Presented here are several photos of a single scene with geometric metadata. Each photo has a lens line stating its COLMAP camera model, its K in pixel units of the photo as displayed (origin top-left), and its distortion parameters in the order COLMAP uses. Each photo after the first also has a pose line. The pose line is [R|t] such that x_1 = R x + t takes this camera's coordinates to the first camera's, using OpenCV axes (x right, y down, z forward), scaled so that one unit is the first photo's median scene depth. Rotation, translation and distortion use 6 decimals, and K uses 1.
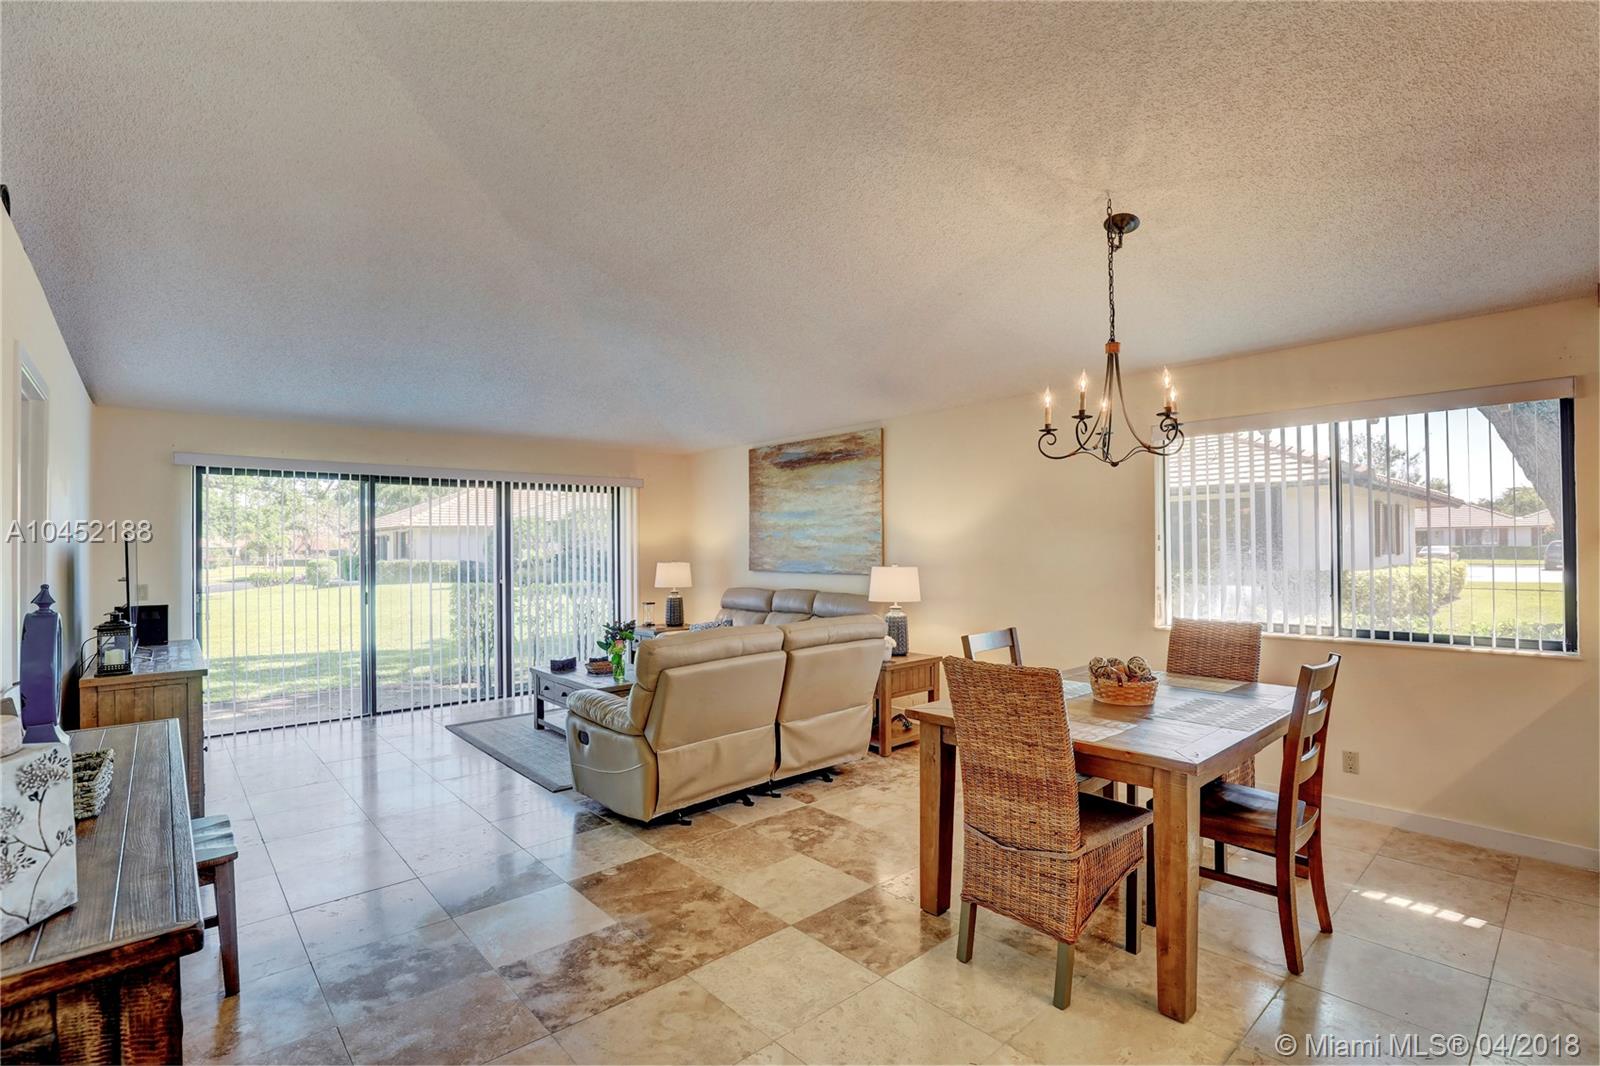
lens RADIAL K [[736.7, 0, 807.3], [0, 736.7, 535.4], [0, 0, 1]] dist [-0.031506, 0.004173]
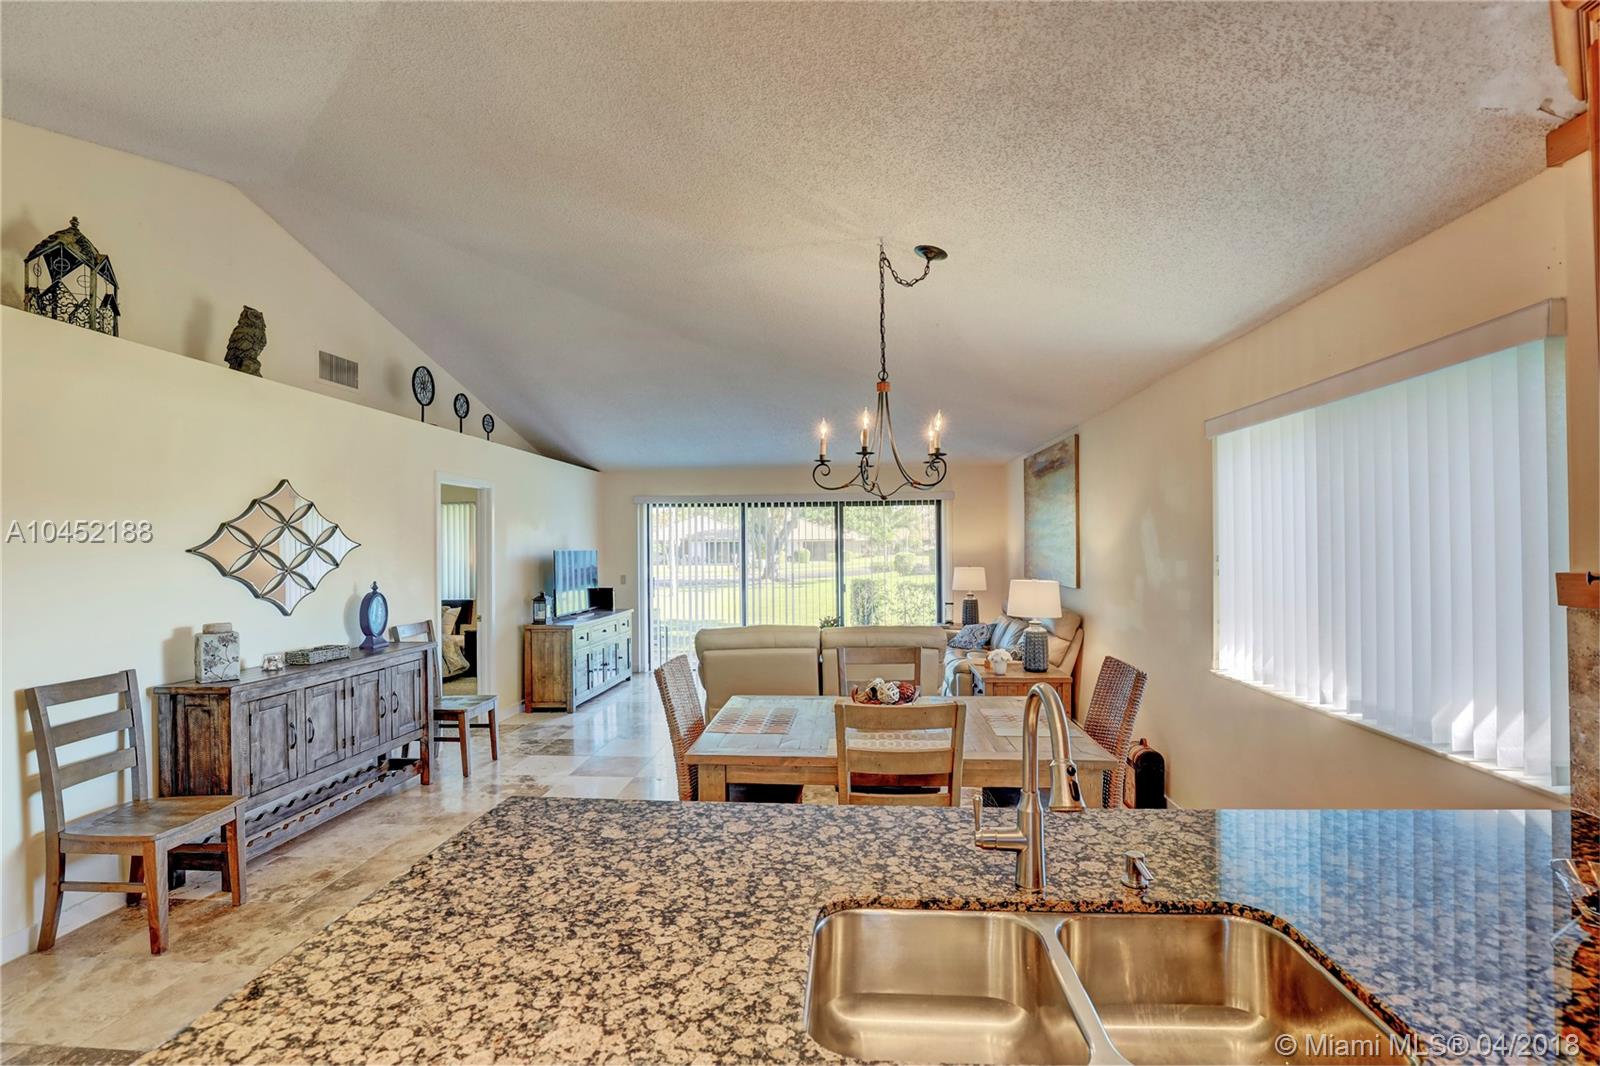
lens RADIAL K [[736.7, 0, 812.0], [0, 736.7, 535.2], [0, 0, 1]] dist [-0.031506, 0.004173]
pose [[0.698259, -0.007815, -0.715803, 0.500082], [0.014689, 0.999886, 0.003412, -0.021410], [0.715695, -0.012897, 0.698294, 0.083784]]
